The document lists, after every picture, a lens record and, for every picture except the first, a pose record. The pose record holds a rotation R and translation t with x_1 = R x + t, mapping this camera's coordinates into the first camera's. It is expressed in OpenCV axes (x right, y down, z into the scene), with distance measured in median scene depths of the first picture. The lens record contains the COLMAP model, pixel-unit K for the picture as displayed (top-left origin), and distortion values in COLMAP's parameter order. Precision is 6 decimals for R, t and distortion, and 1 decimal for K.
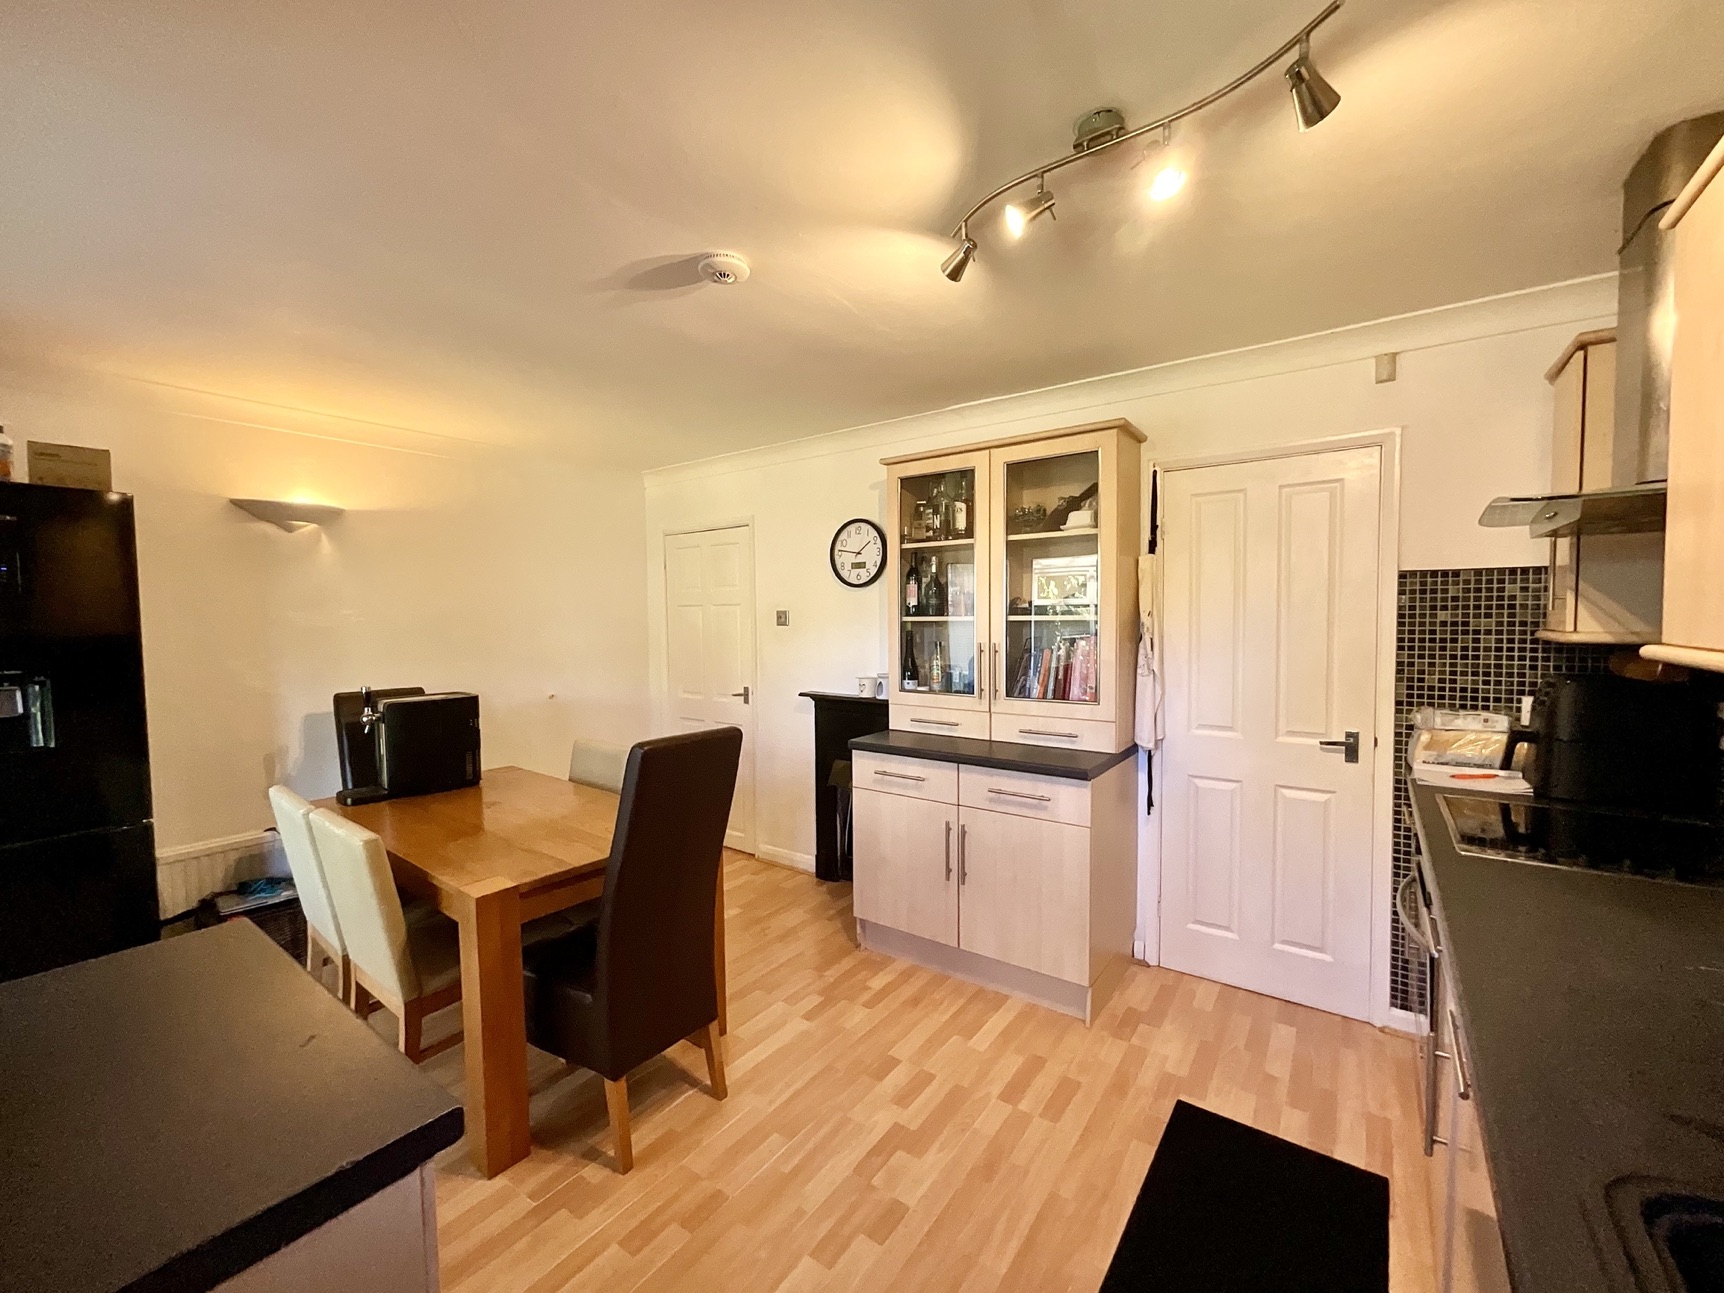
lens RADIAL K [[701.3, 0, 857.5], [0, 701.3, 645.6], [0, 0, 1]] dist [0.000409, 0.000152]
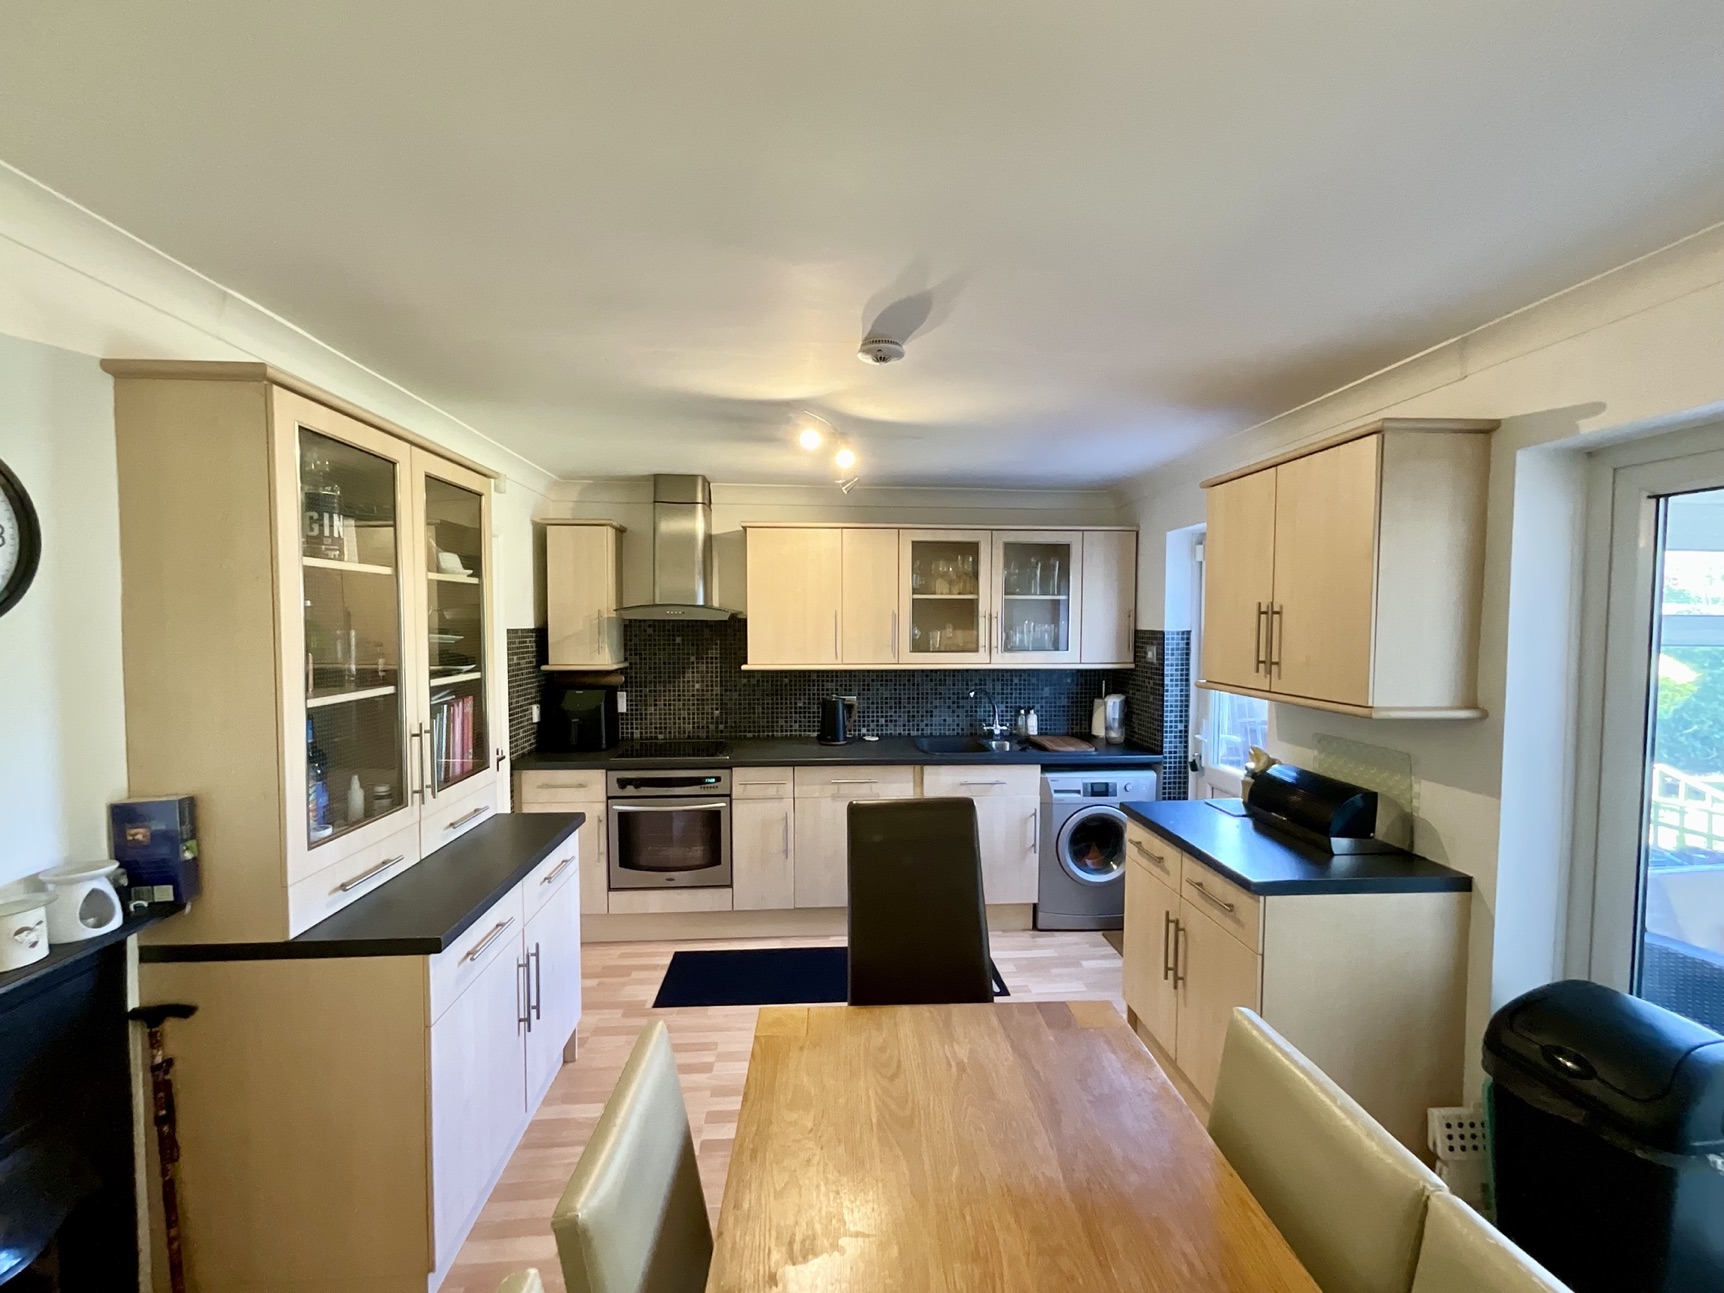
lens RADIAL K [[701.3, 0, 857.5], [0, 701.3, 645.6], [0, 0, 1]] dist [0.000409, 0.000152]
pose [[-0.646021, -0.019320, 0.763075, -0.643047], [0.037267, 0.997689, 0.056810, -0.105077], [-0.762409, 0.065138, -0.643809, 1.144123]]
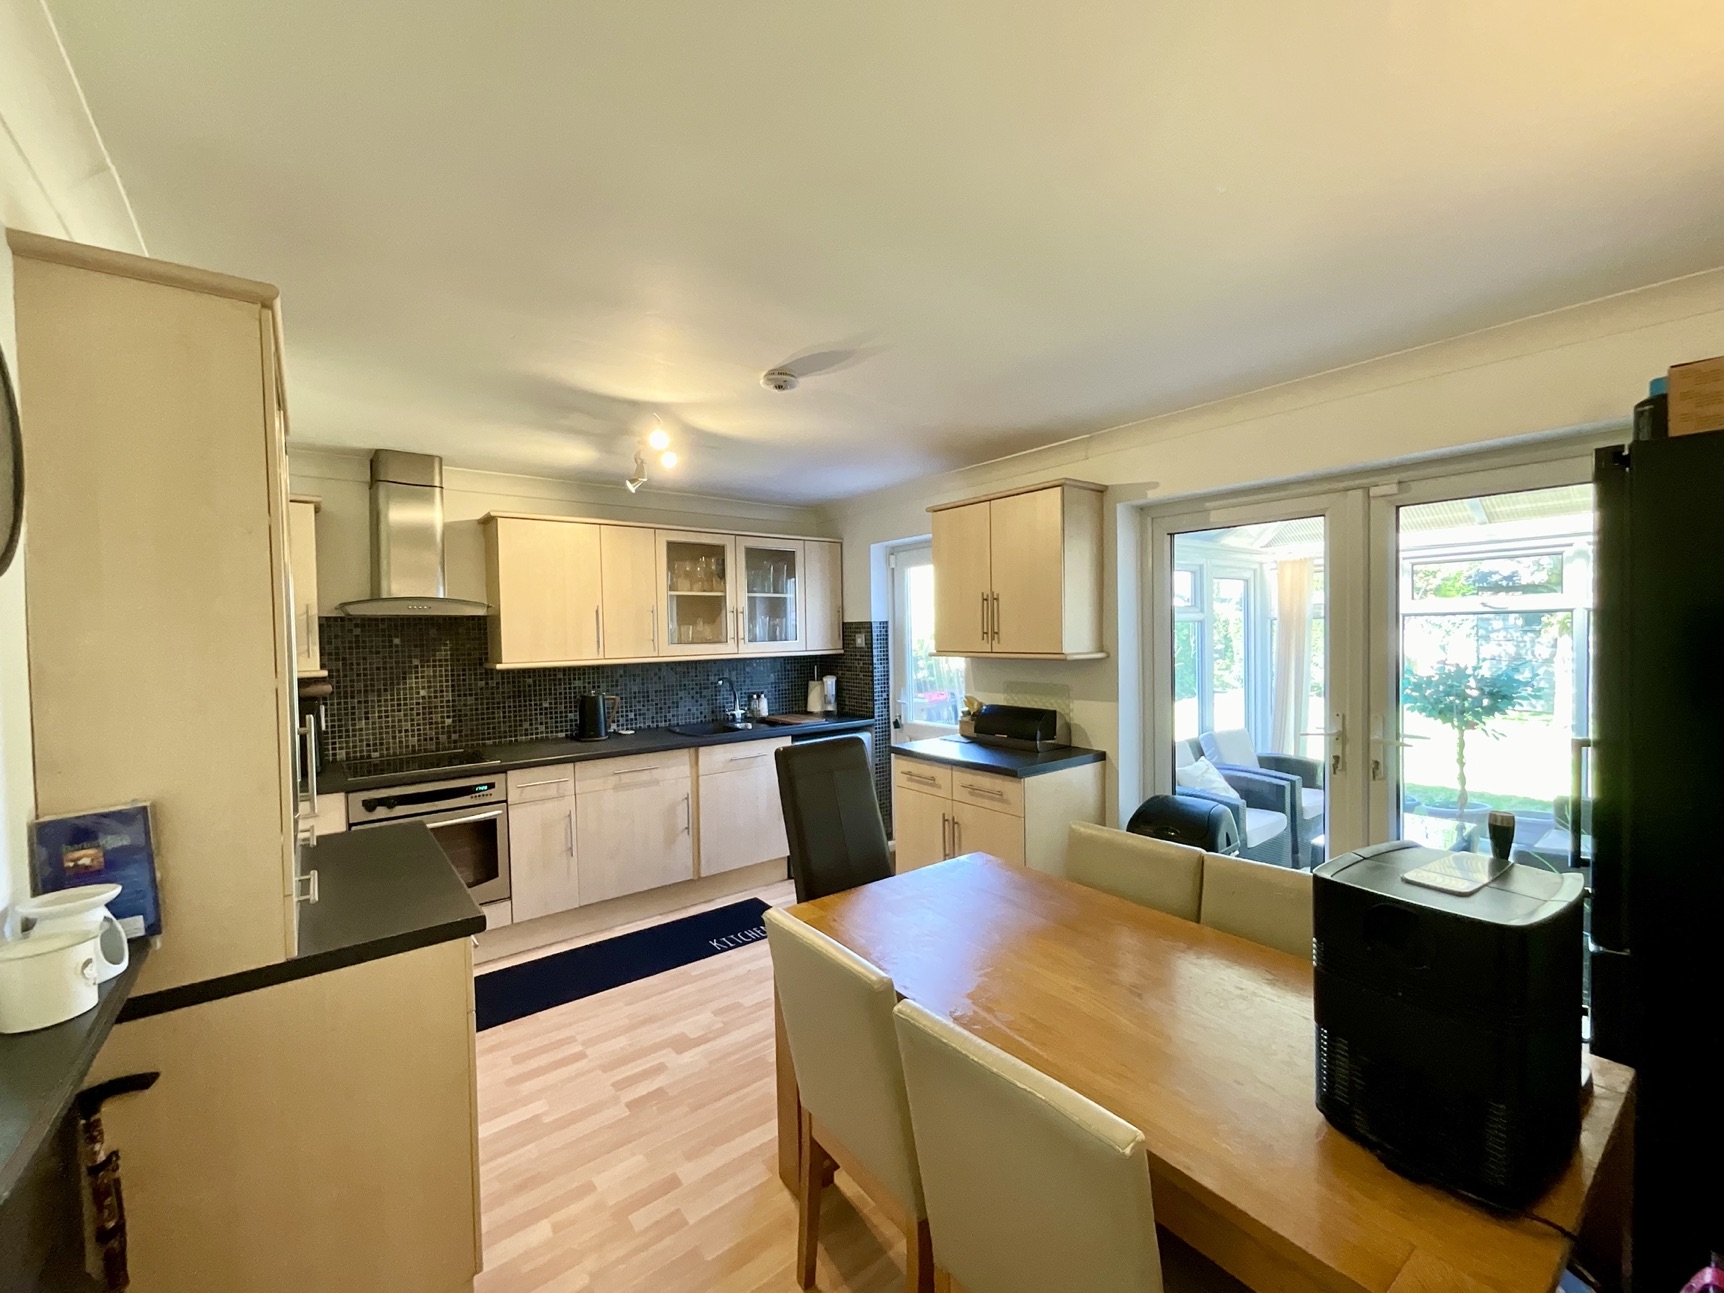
lens RADIAL K [[701.3, 0, 857.5], [0, 701.3, 645.6], [0, 0, 1]] dist [0.000409, 0.000152]
pose [[-0.962062, 0.024015, 0.271772, -0.438786], [0.041835, 0.997323, 0.059966, -0.081232], [-0.269604, 0.069061, -0.960492, 1.475845]]
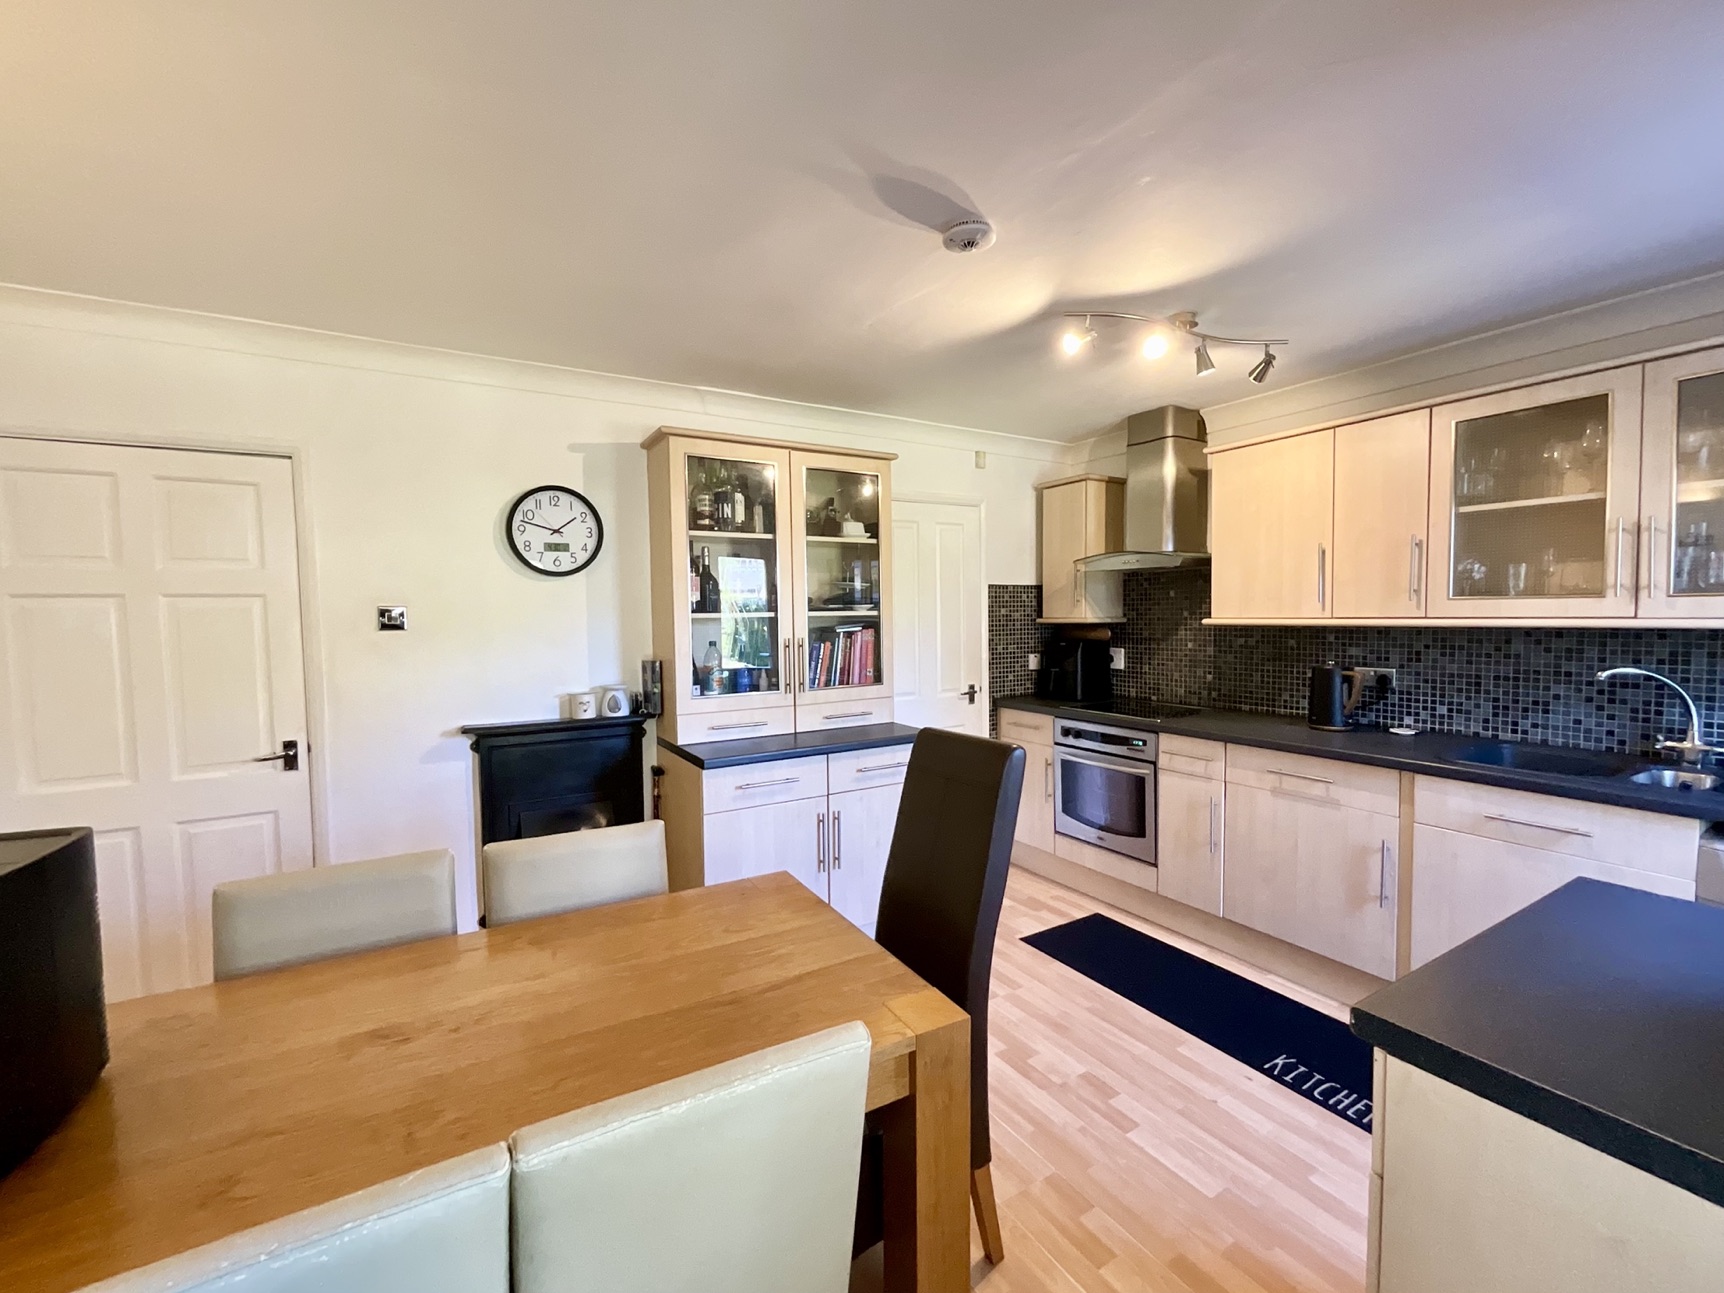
lens RADIAL K [[718.1, 0, 862.0], [0, 718.1, 646.5], [0, 0, 1]] dist [-0.001363, 0.000042]
pose [[0.389023, -0.040848, 0.920322, -0.762339], [0.050939, 0.998442, 0.022783, -0.010447], [-0.919819, 0.038017, 0.390497, 0.512520]]
